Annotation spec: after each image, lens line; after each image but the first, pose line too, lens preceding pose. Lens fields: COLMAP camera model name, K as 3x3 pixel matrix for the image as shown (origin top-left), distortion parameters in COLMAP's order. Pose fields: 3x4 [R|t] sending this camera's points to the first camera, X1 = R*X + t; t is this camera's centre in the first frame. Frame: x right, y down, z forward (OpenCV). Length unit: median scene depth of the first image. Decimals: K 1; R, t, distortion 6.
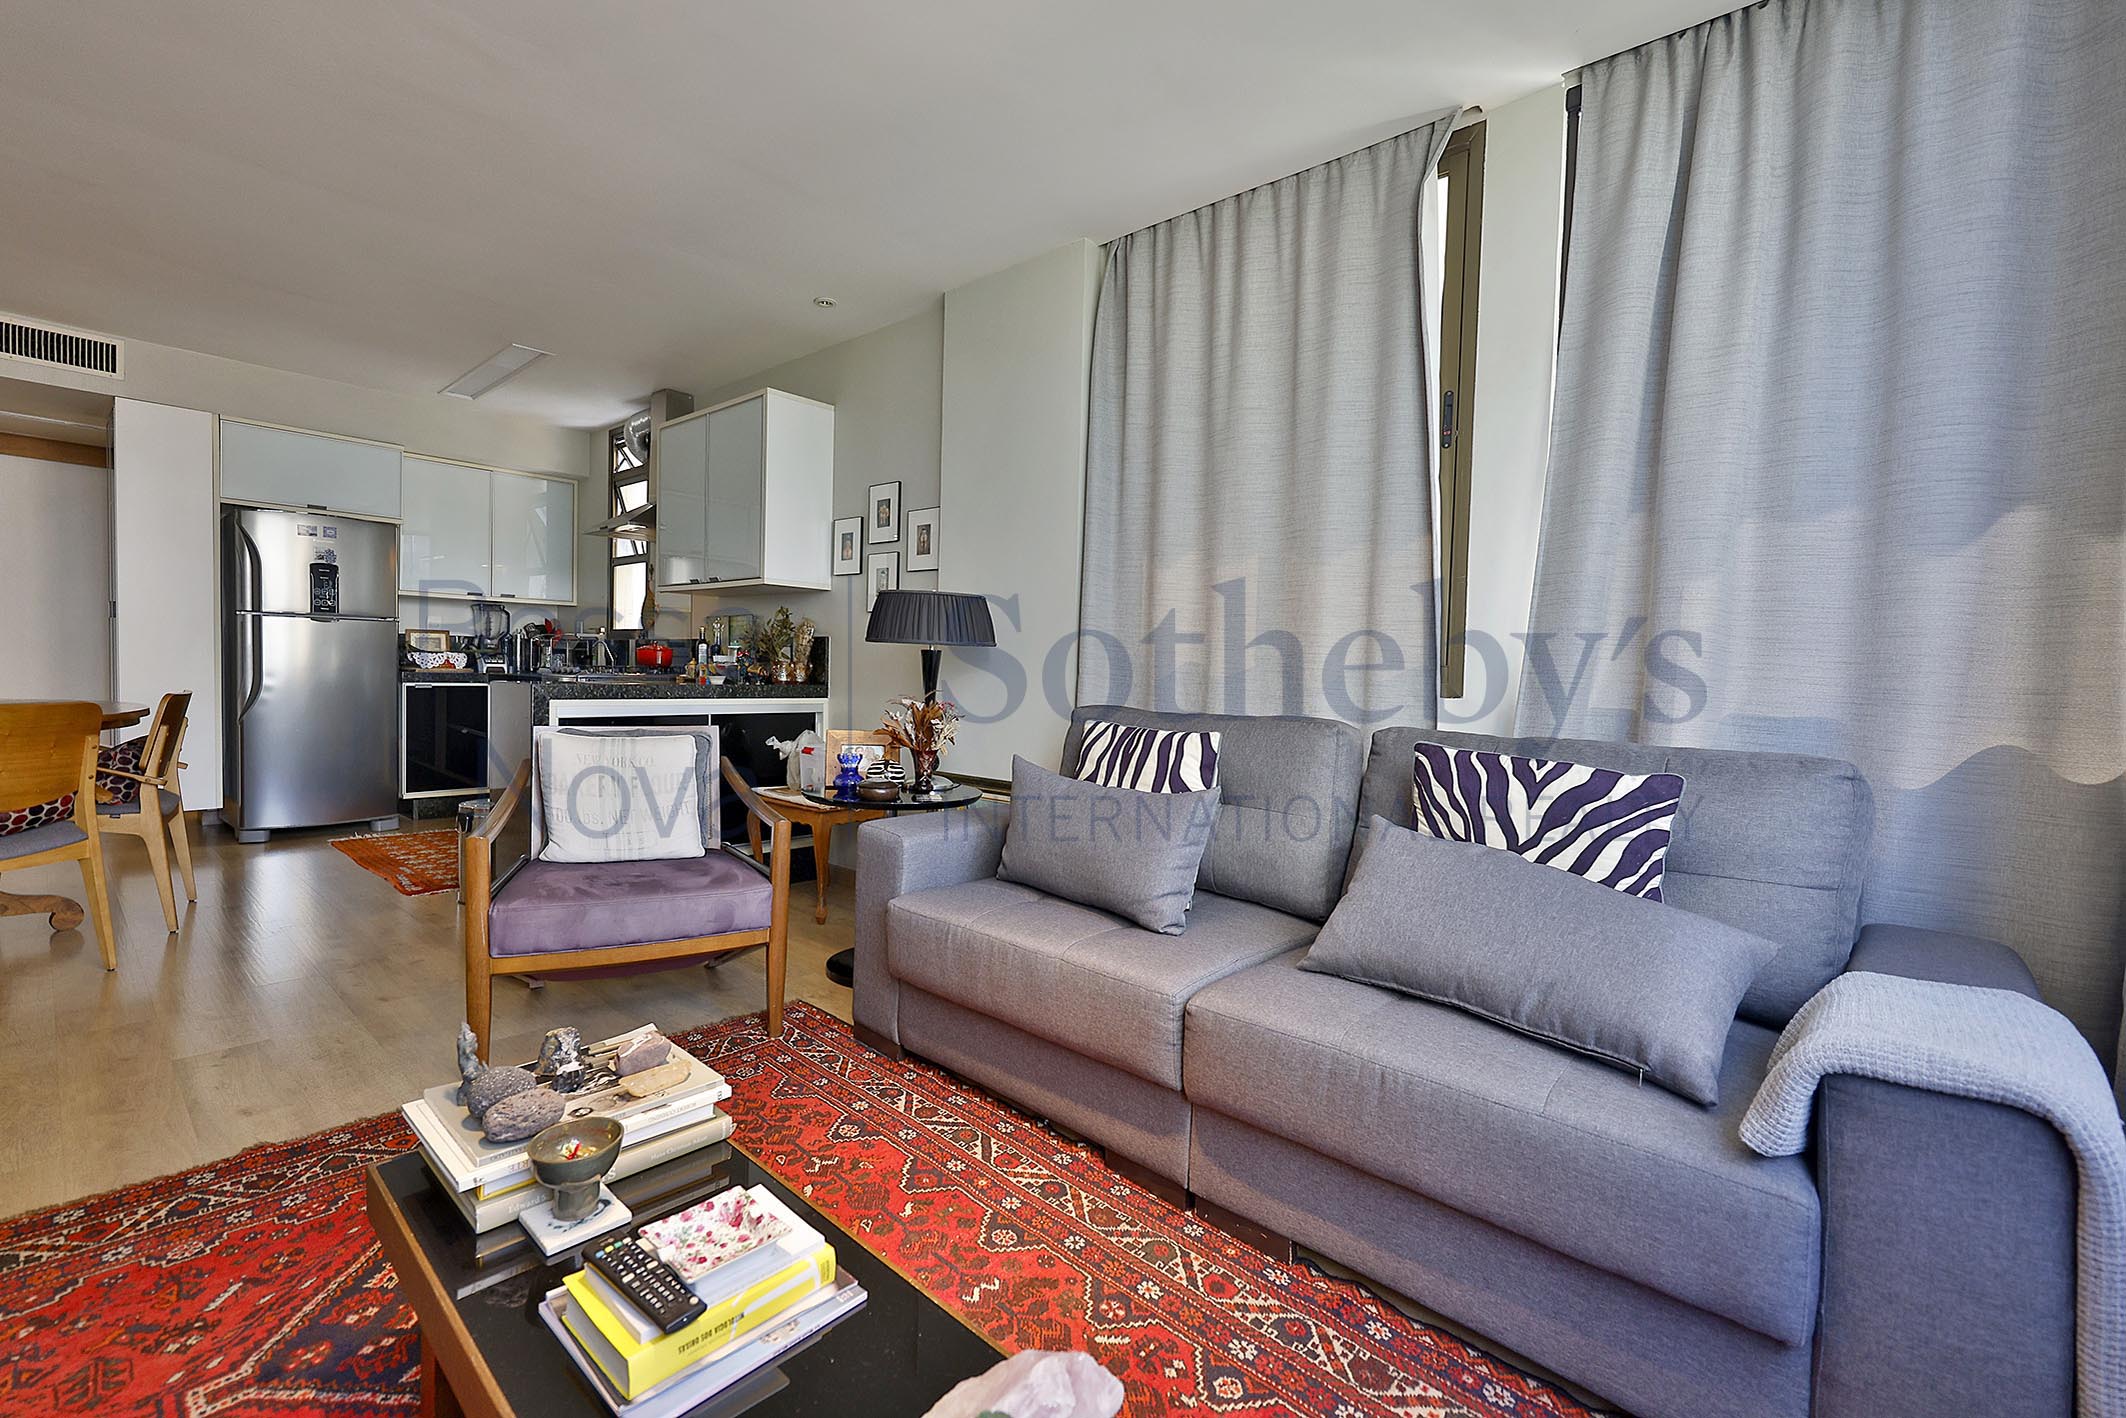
lens RADIAL K [[898.4, 0, 1059.5], [0, 898.4, 706.8], [0, 0, 1]] dist [-0.002197, -0.000368]
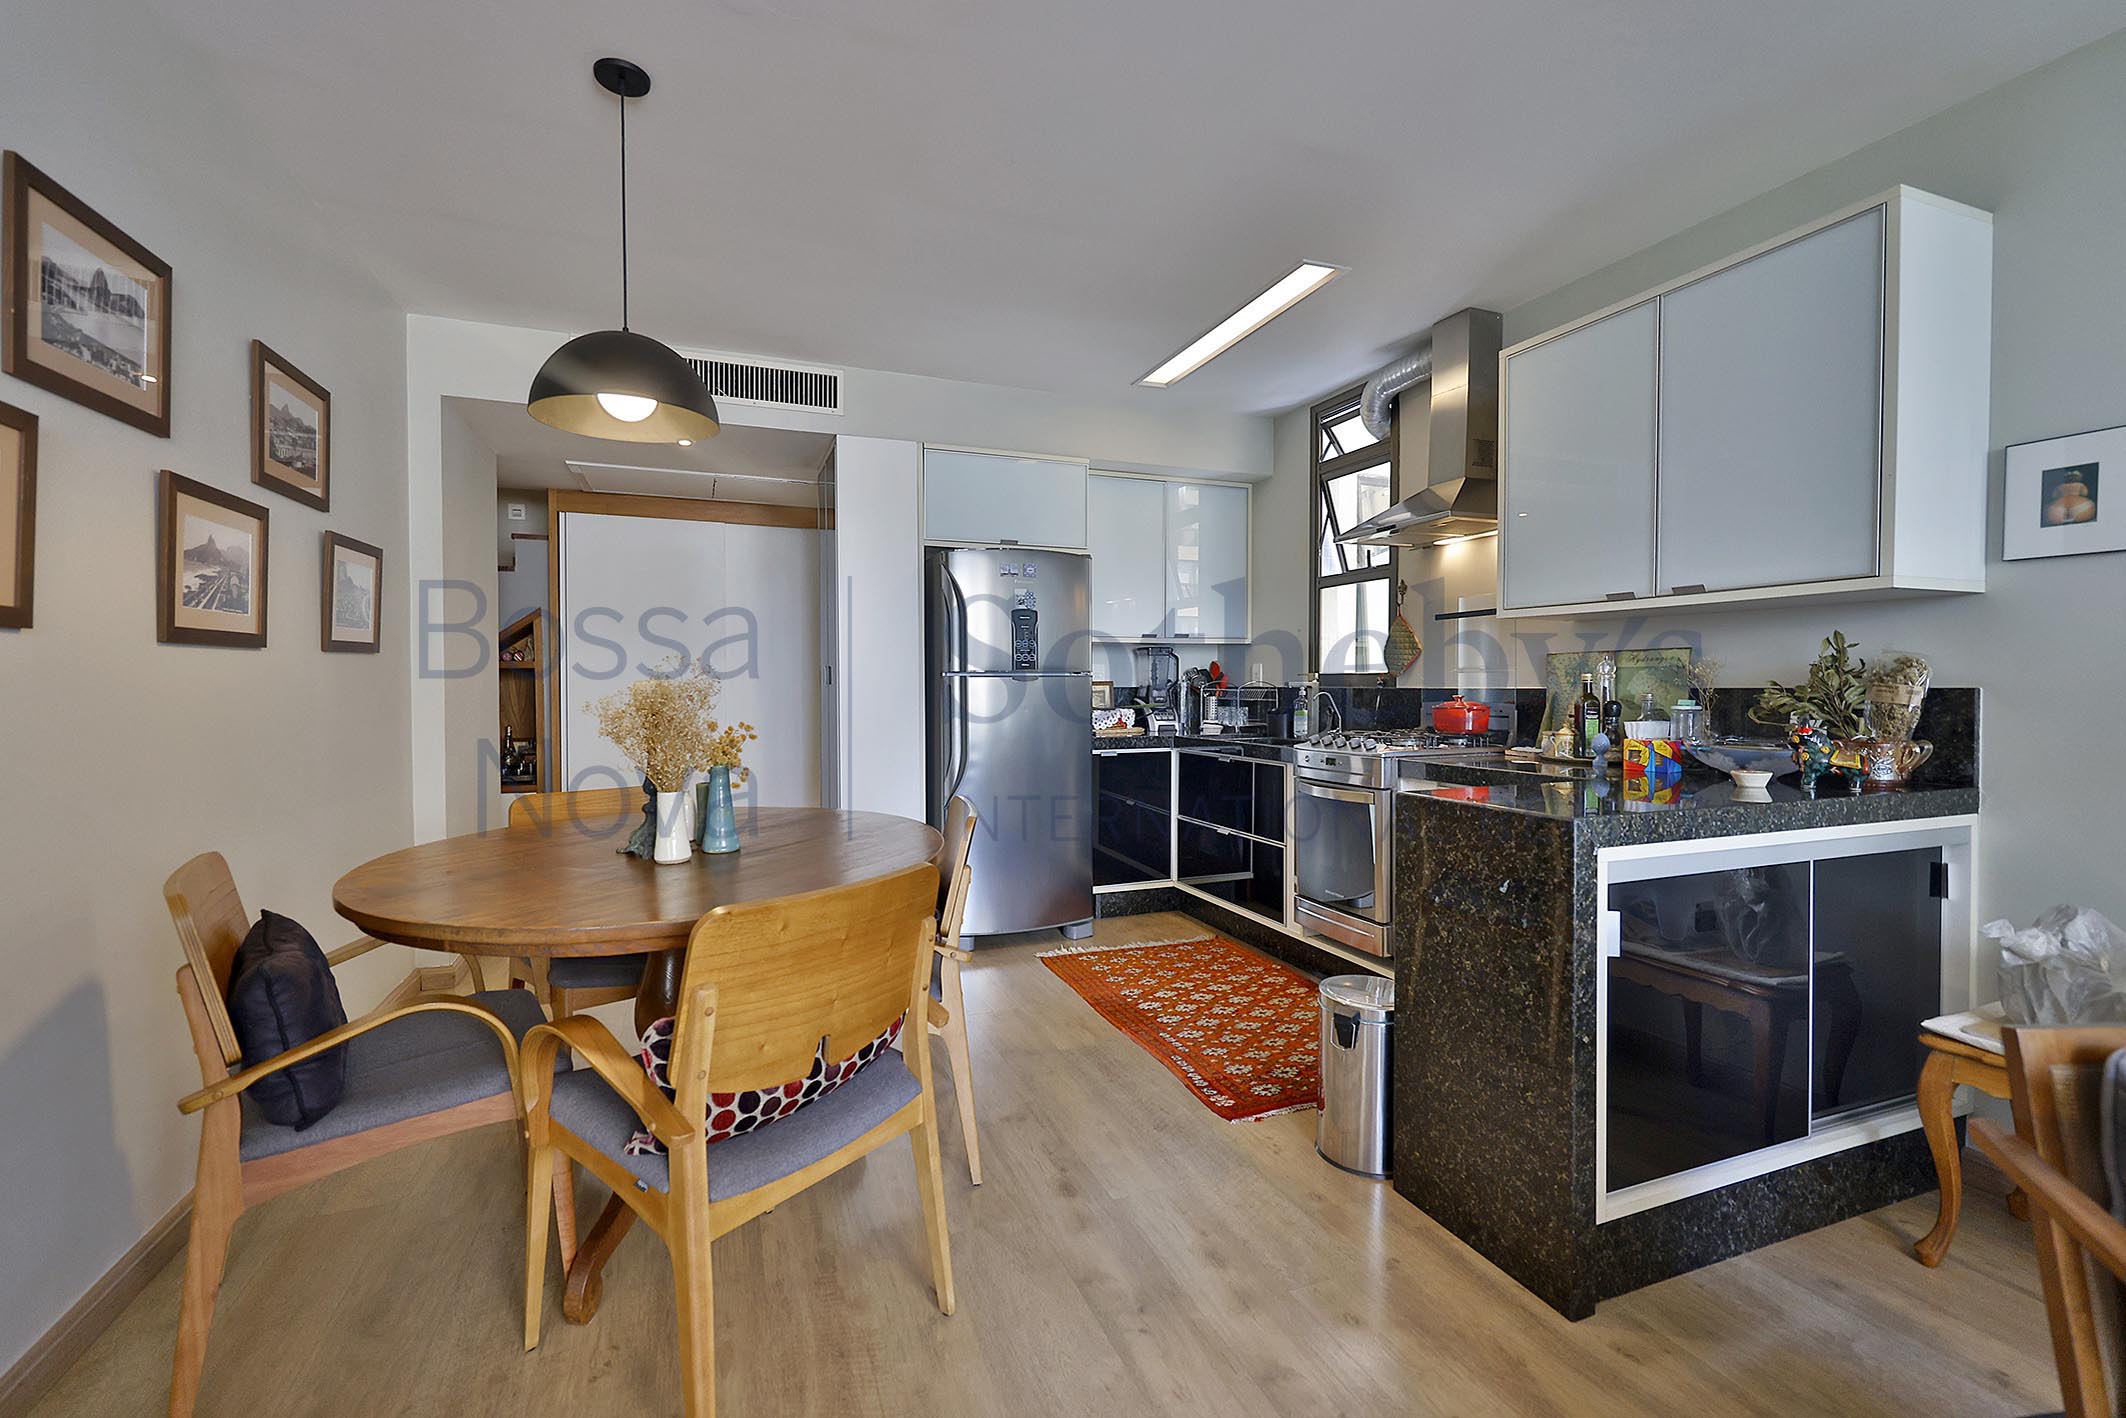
lens RADIAL K [[898.4, 0, 1056.7], [0, 898.4, 697.7], [0, 0, 1]] dist [-0.002197, -0.000368]
pose [[0.886381, -0.021349, -0.462464, -0.404923], [0.007944, 0.999490, -0.030915, -0.052313], [0.462889, 0.023729, 0.886099, 0.284745]]
